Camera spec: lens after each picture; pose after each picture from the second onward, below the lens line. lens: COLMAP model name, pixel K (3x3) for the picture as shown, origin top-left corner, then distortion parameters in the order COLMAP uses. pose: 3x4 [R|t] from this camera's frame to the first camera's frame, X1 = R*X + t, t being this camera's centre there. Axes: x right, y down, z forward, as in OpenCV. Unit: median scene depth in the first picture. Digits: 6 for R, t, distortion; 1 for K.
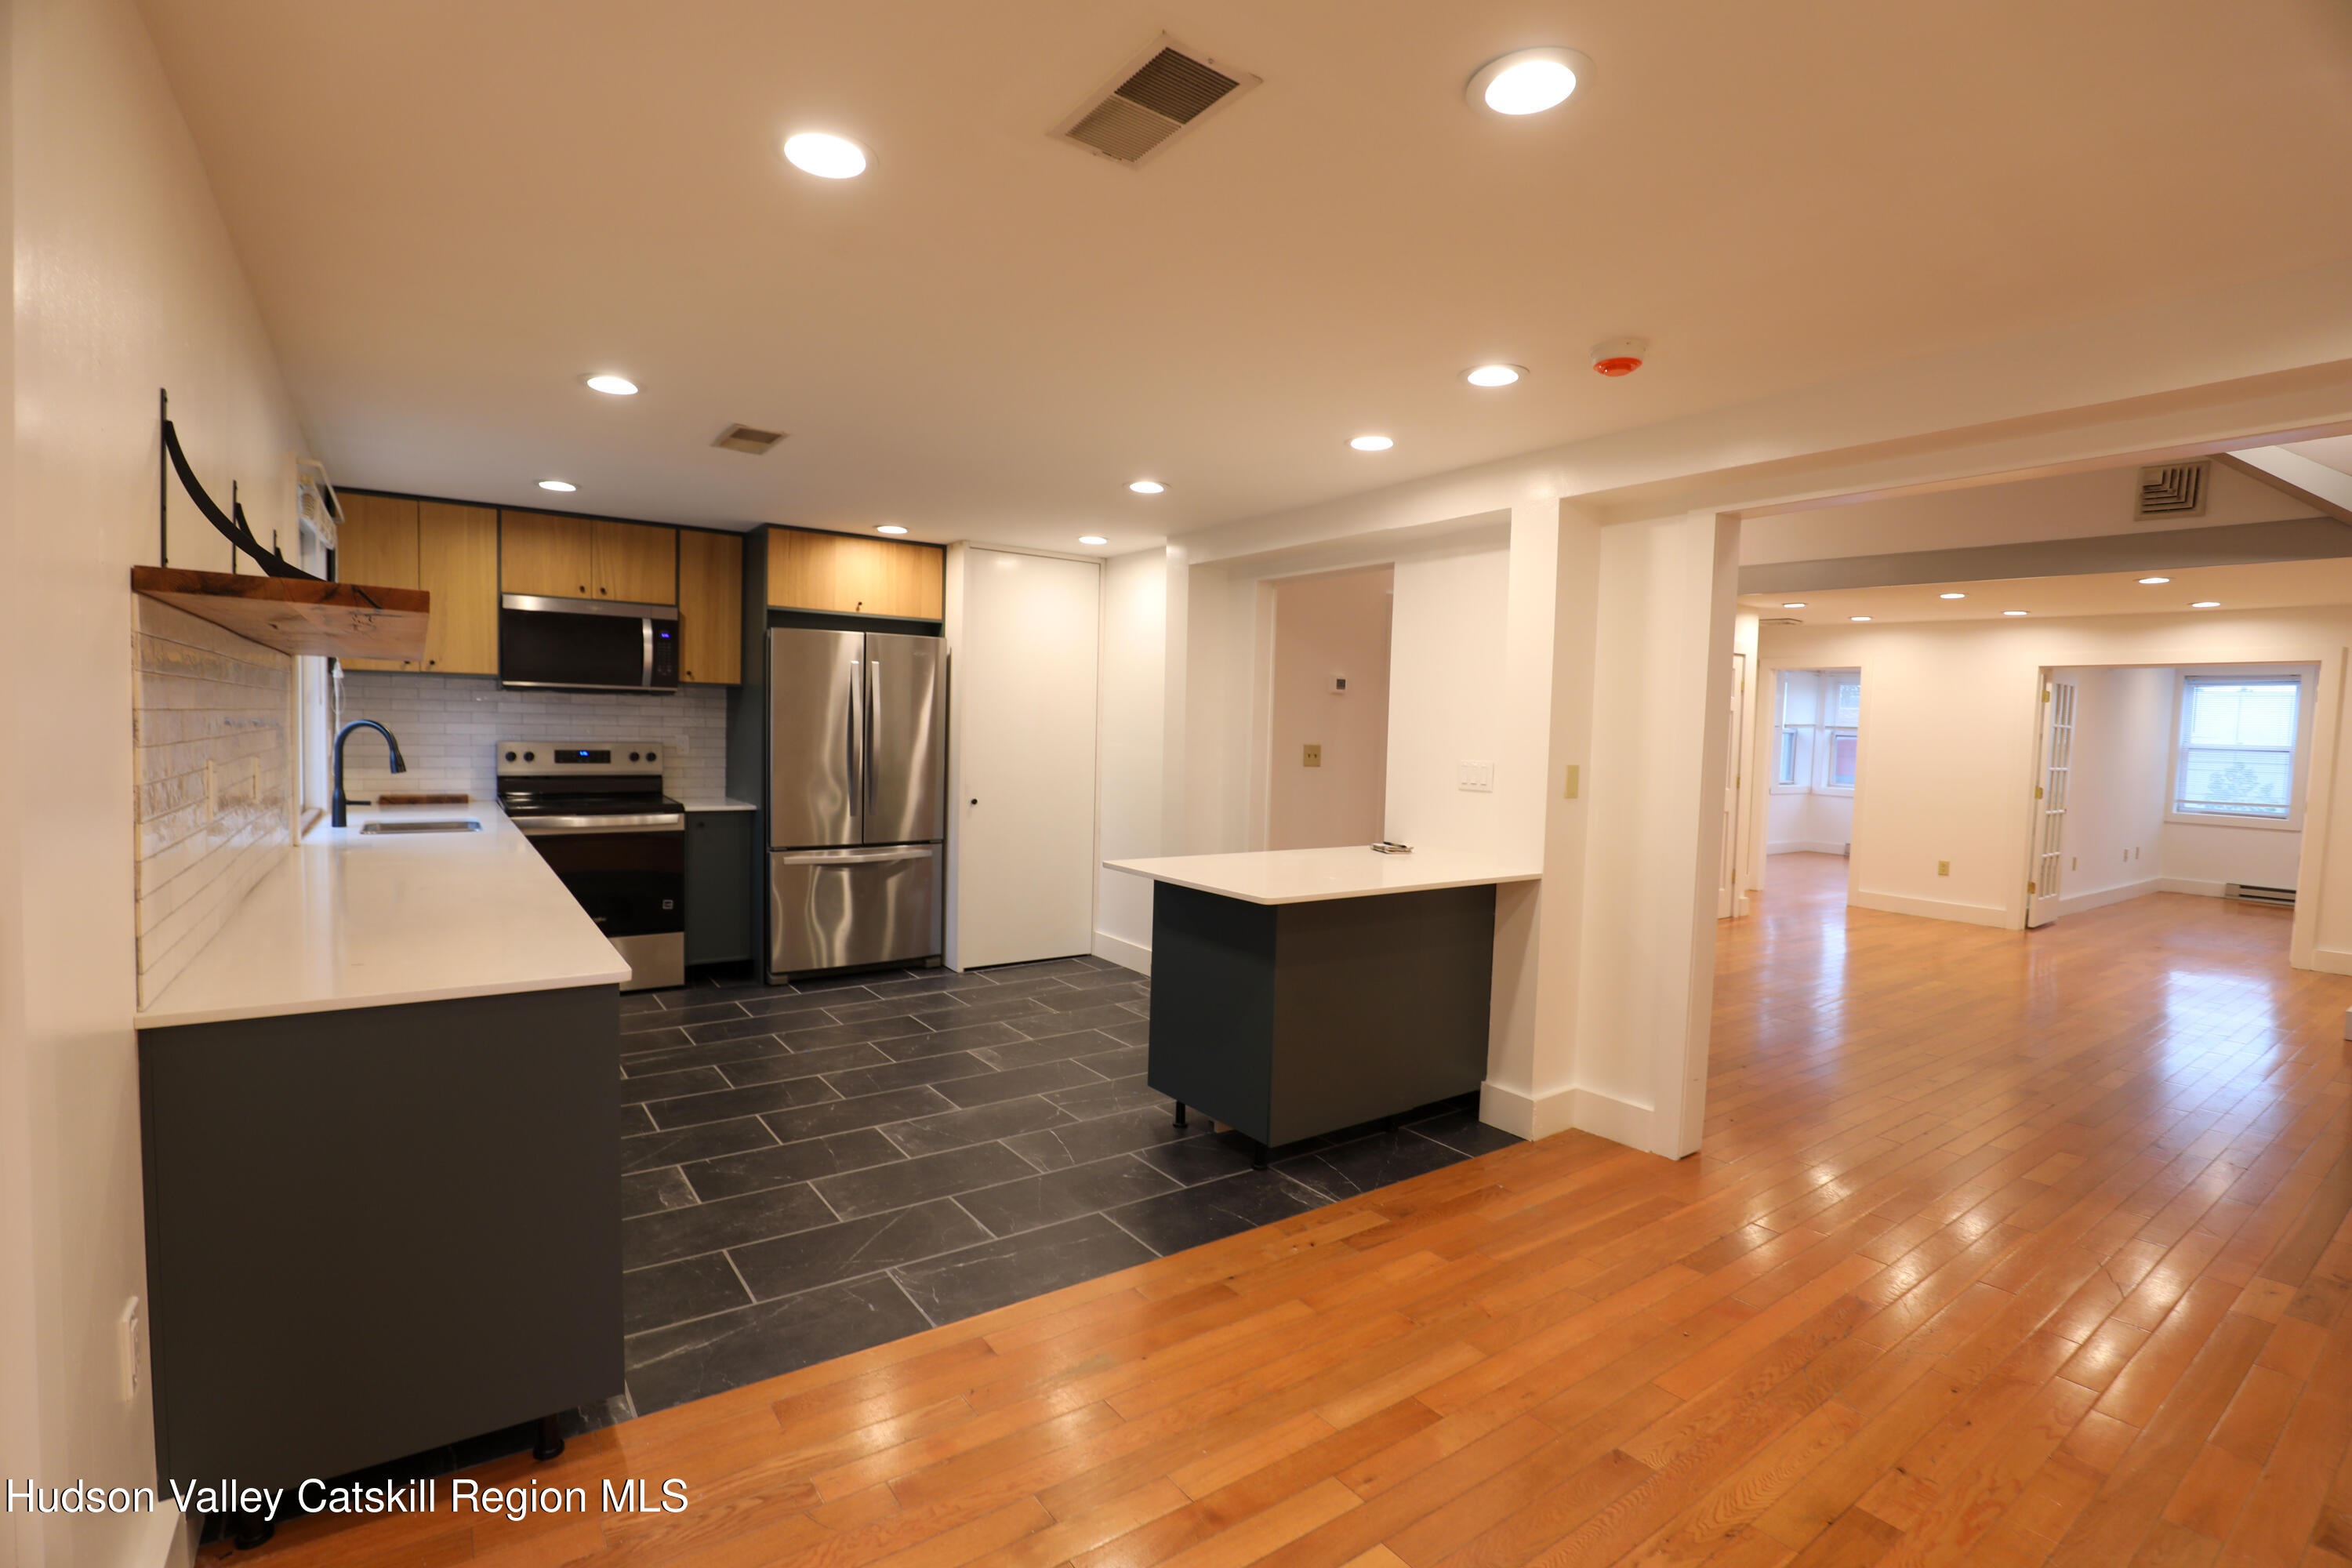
lens RADIAL K [[1073.2, 0, 1168.4], [0, 1073.2, 786.0], [0, 0, 1]] dist [-0.025937, 0.000536]
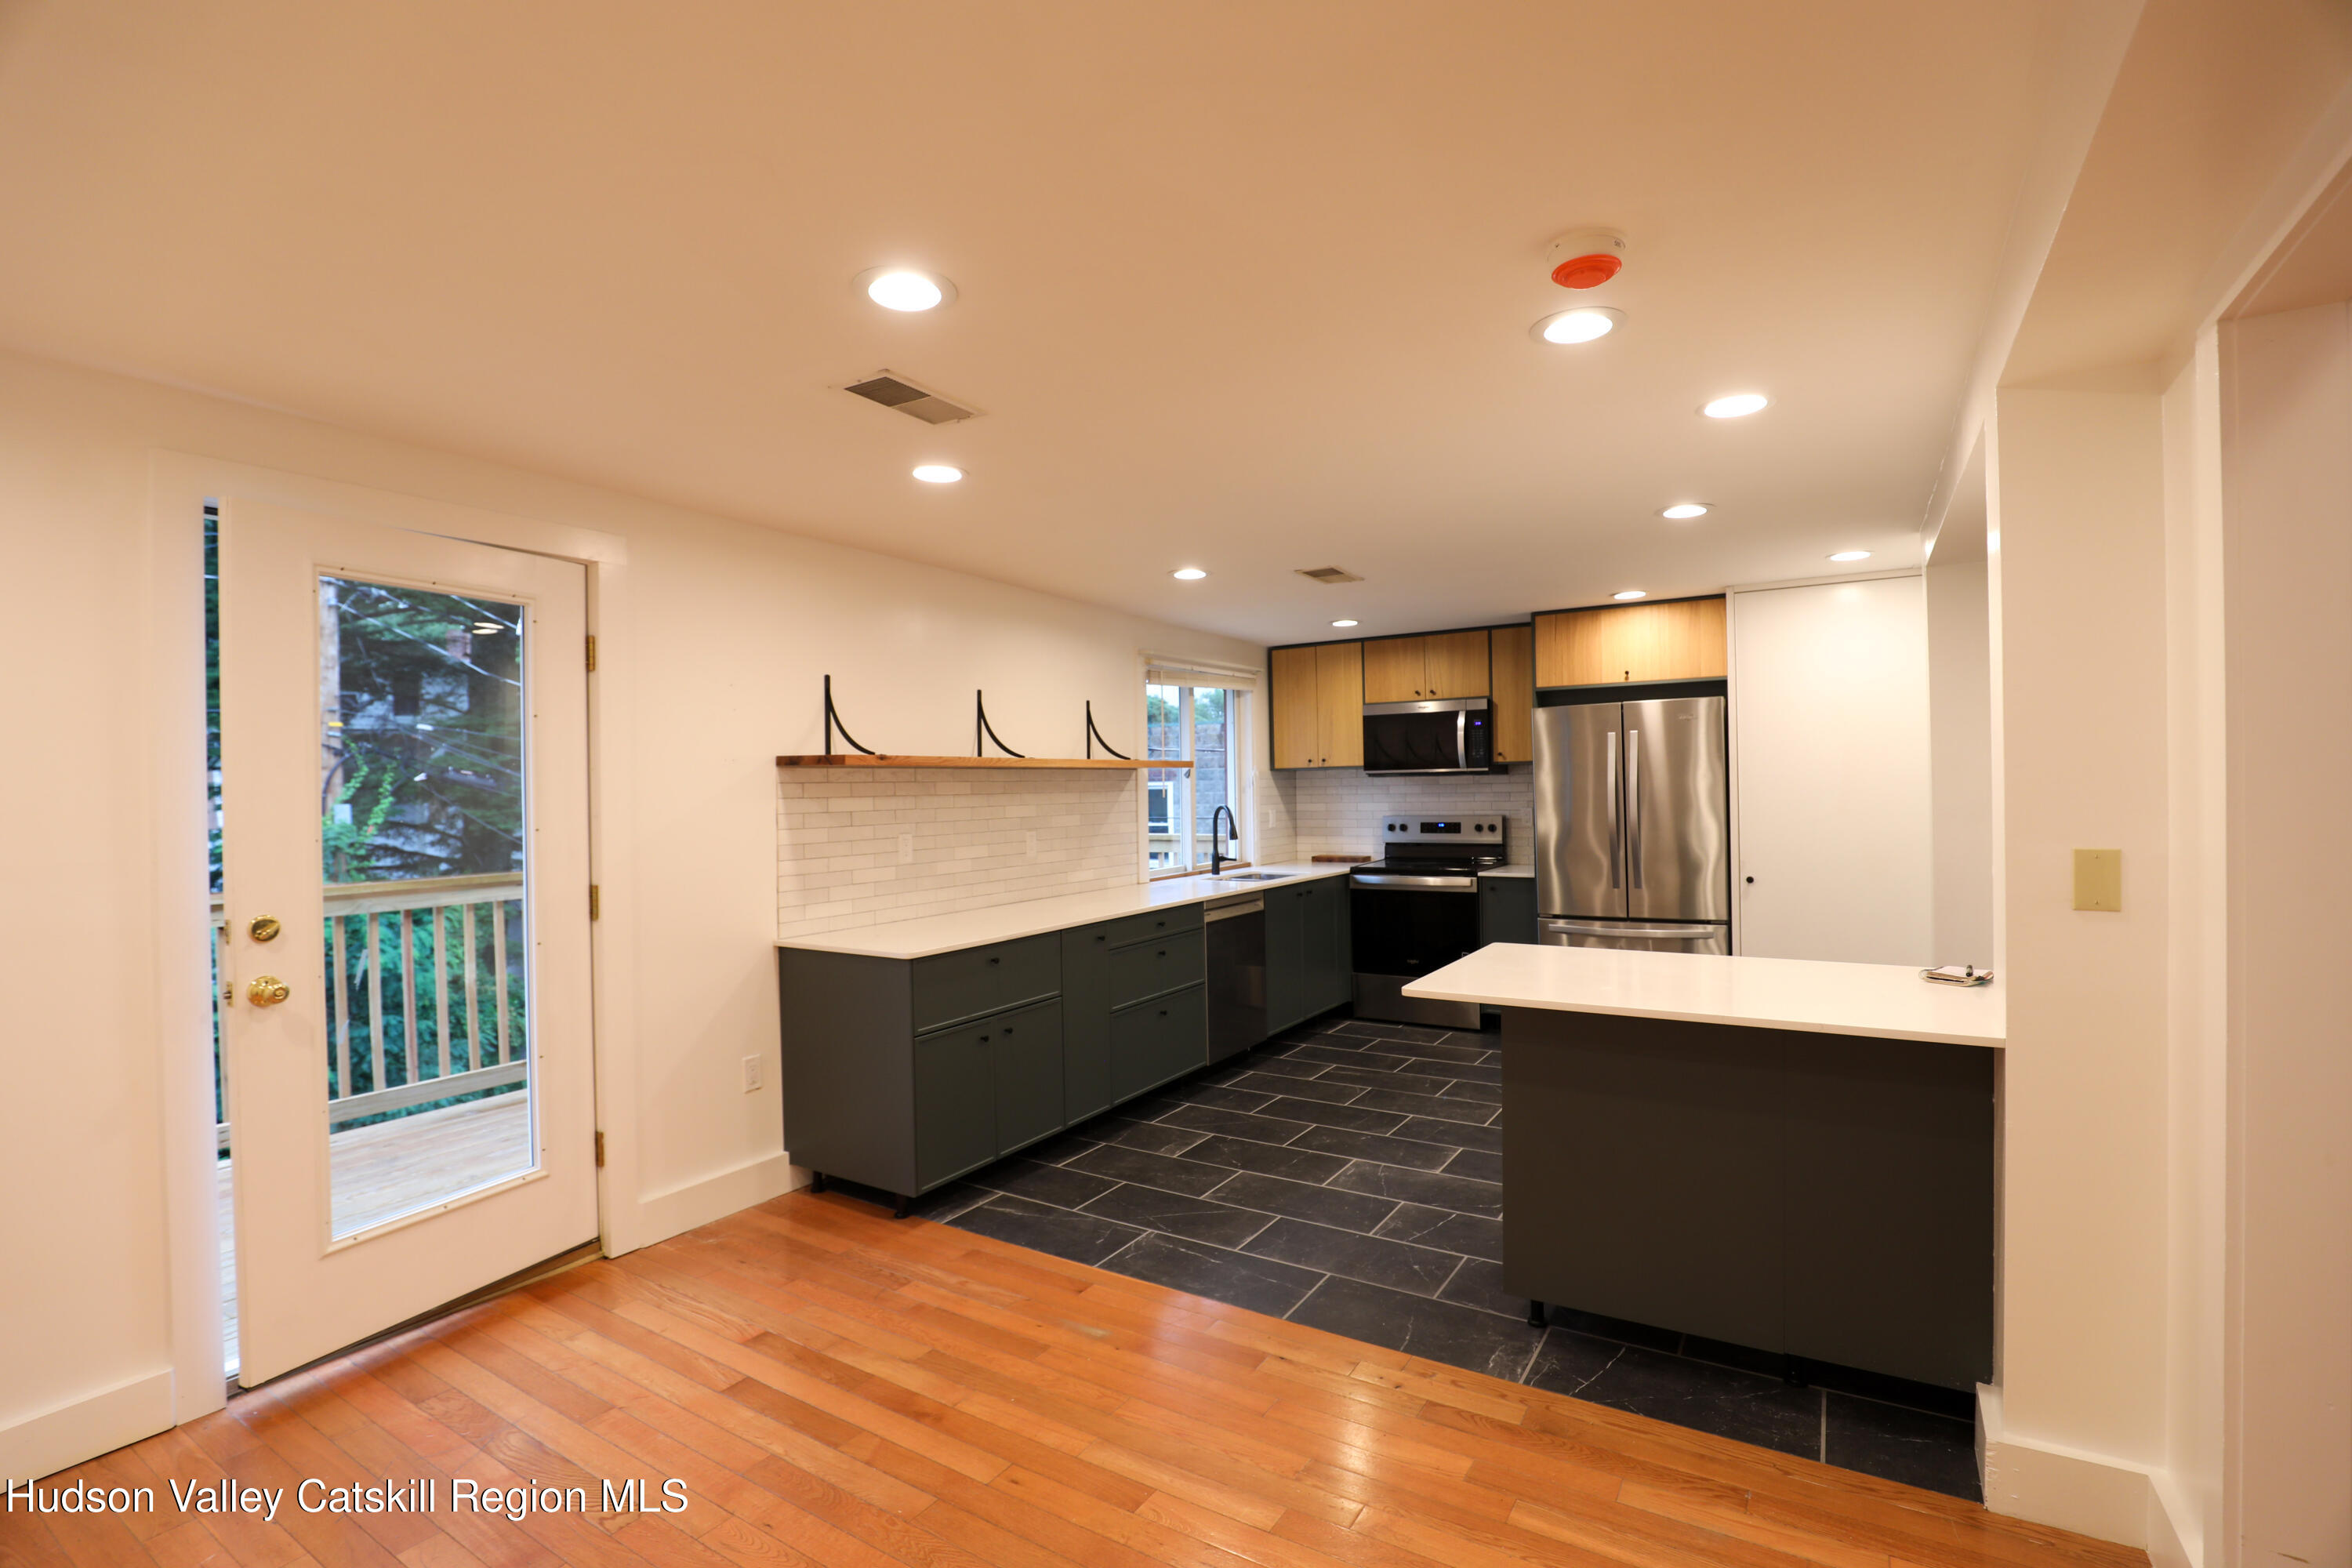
lens RADIAL K [[1073.2, 0, 1168.4], [0, 1073.2, 786.0], [0, 0, 1]] dist [-0.025937, 0.000536]
pose [[0.386006, -0.035024, -0.921831, 0.589484], [-0.021430, 0.998669, -0.046917, -0.014327], [0.922247, 0.037866, 0.384741, 0.309113]]
